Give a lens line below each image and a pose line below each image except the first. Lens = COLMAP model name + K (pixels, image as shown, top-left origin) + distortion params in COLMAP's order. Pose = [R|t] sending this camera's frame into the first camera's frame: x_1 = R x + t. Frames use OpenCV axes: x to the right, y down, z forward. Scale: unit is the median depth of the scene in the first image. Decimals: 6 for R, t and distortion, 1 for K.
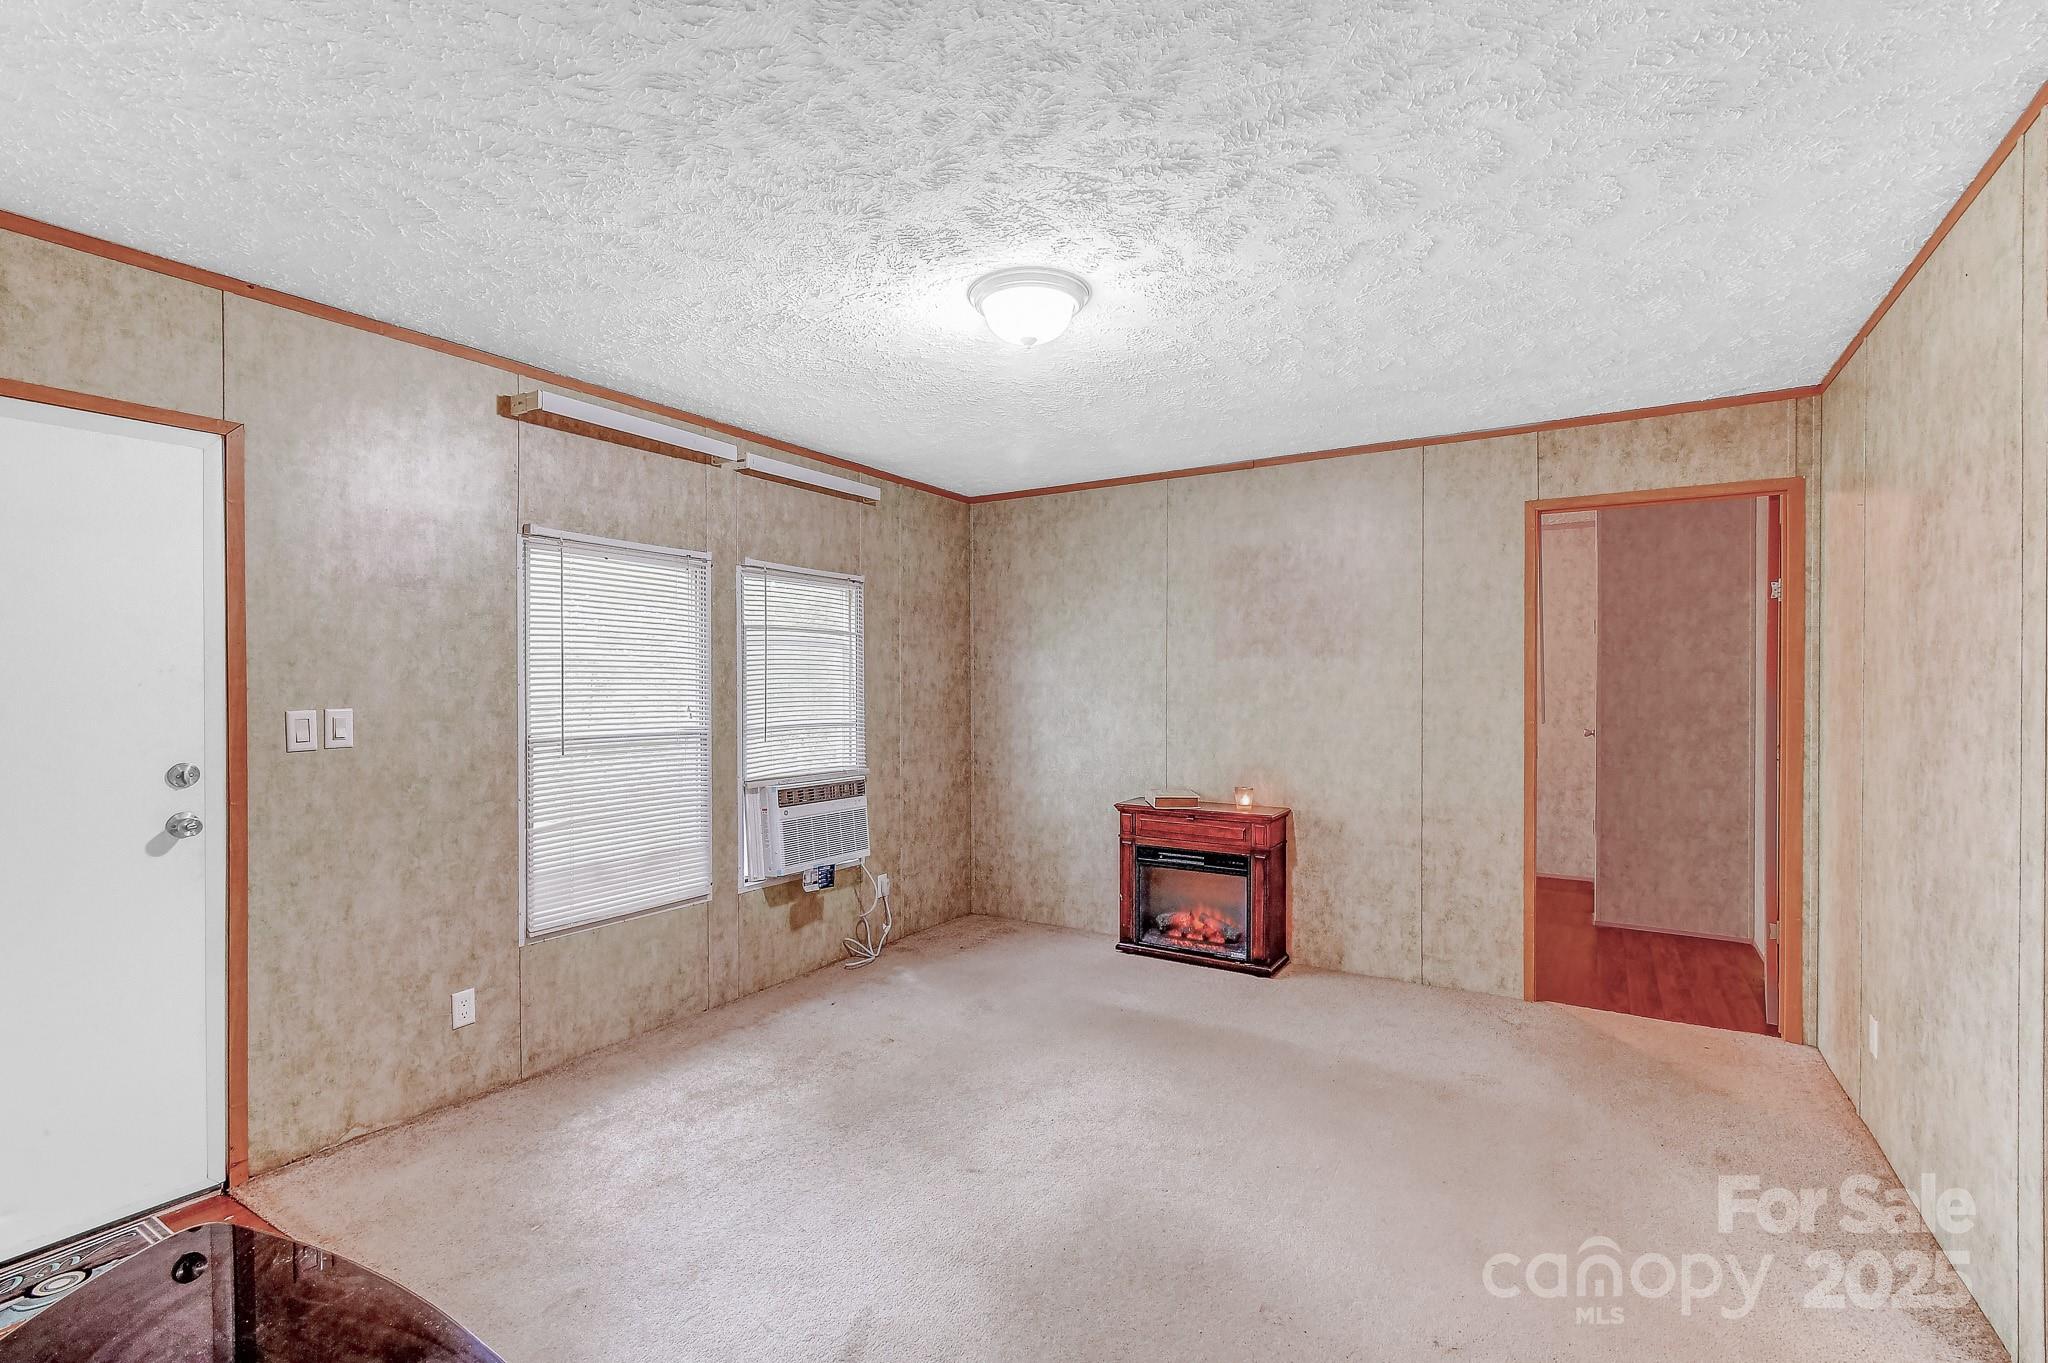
lens RADIAL K [[910.2, 0, 1018.6], [0, 910.2, 687.2], [0, 0, 1]] dist [0.000677, -0.000160]
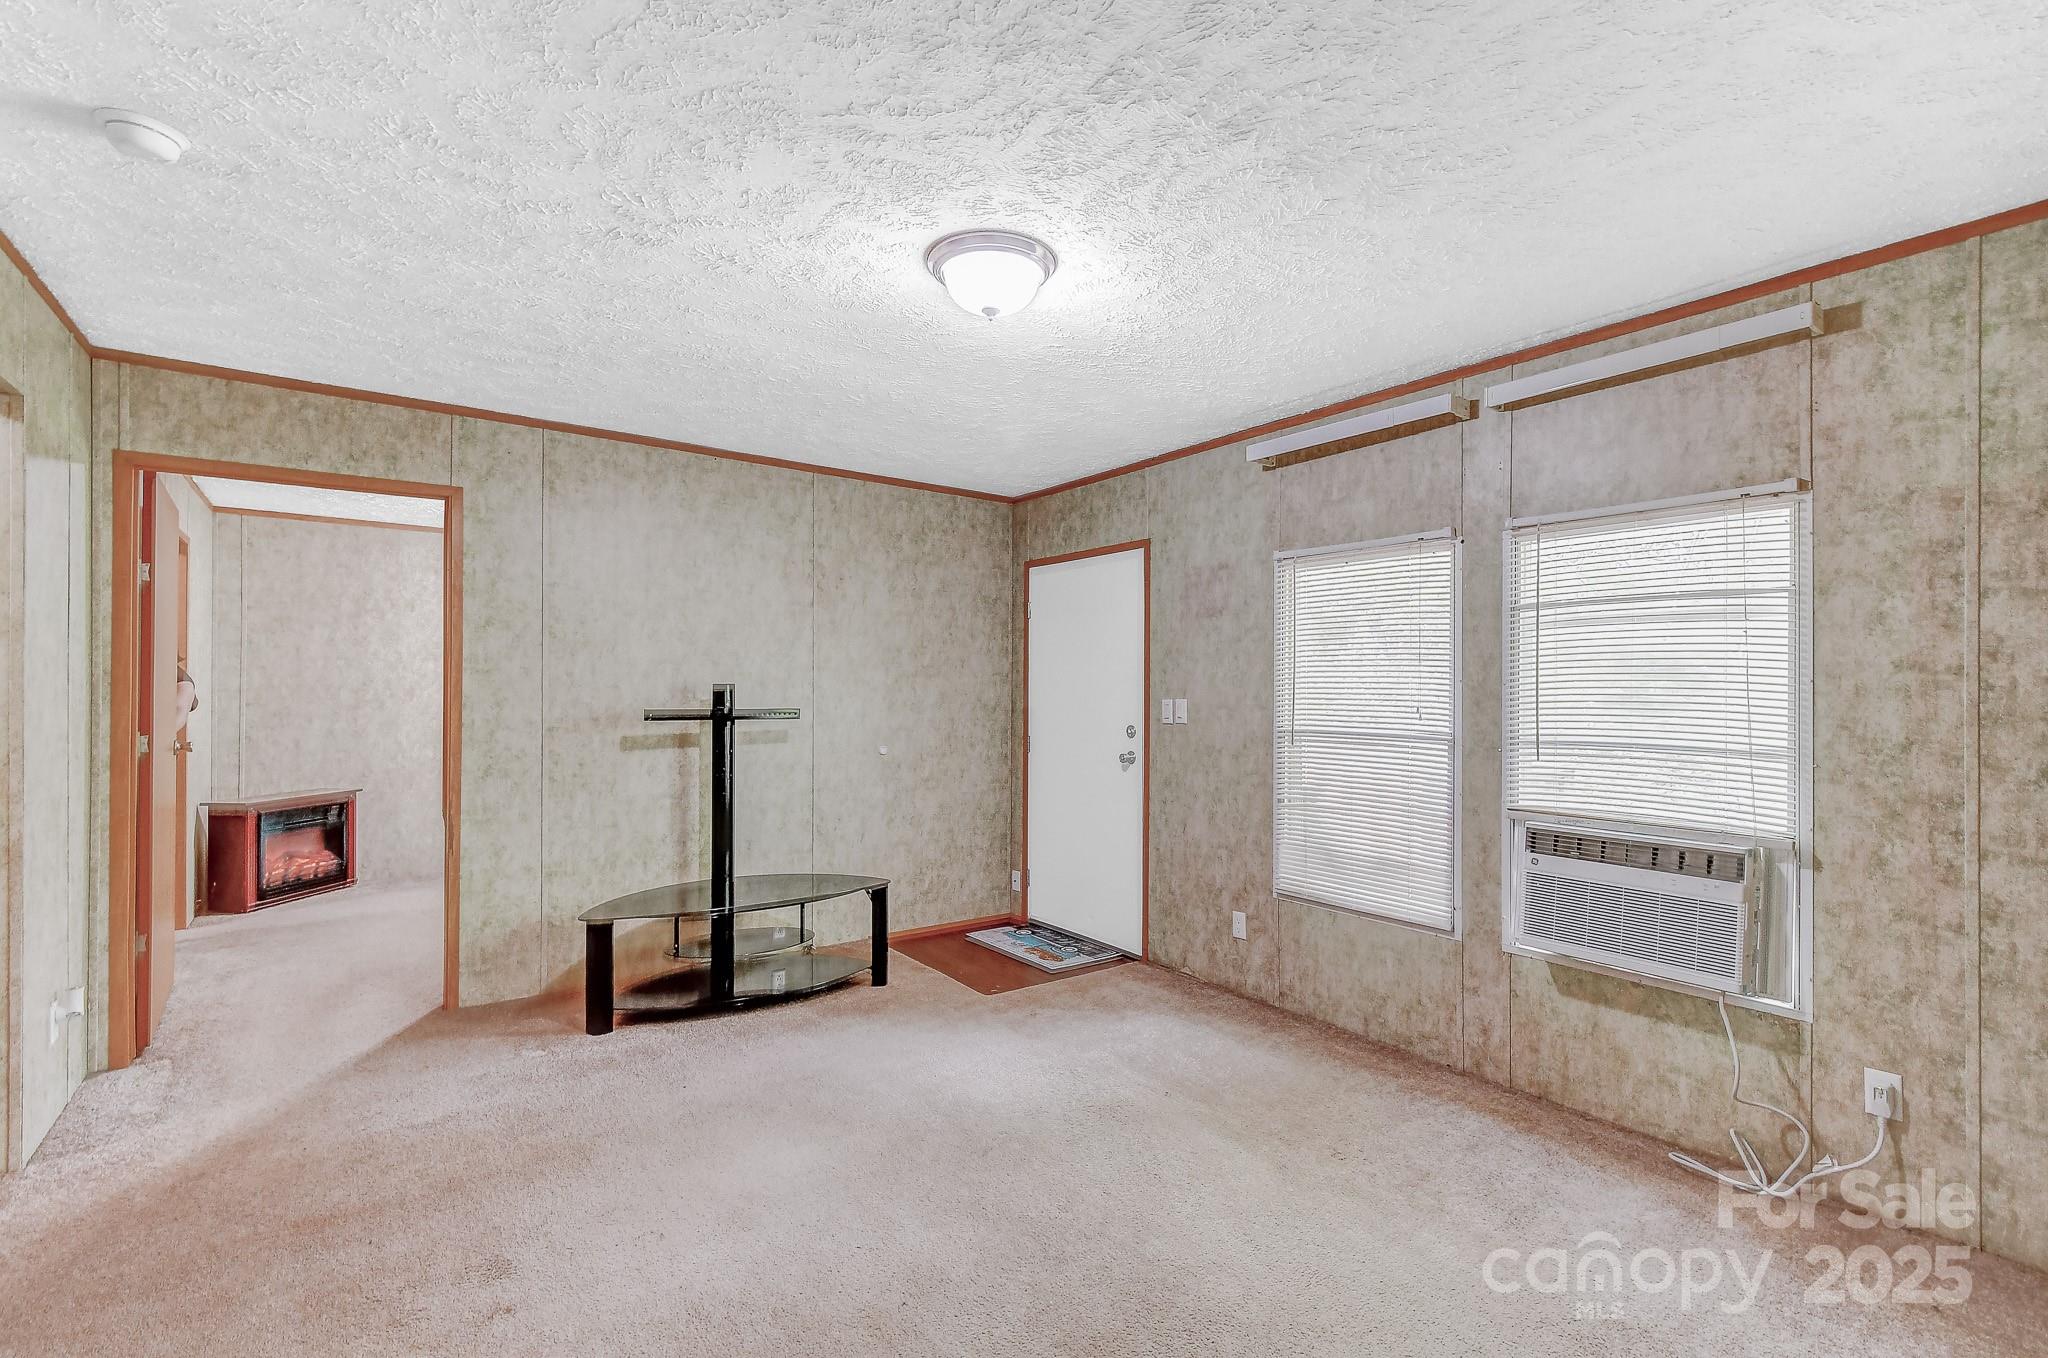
lens RADIAL K [[937.0, 0, 1018.7], [0, 937.0, 687.7], [0, 0, 1]] dist [0.018355, -0.000094]
pose [[-0.373439, 0.000564, -0.927655, 0.555738], [-0.004324, 0.999988, 0.002349, 0.000665], [0.927645, 0.004888, -0.373432, 0.848040]]
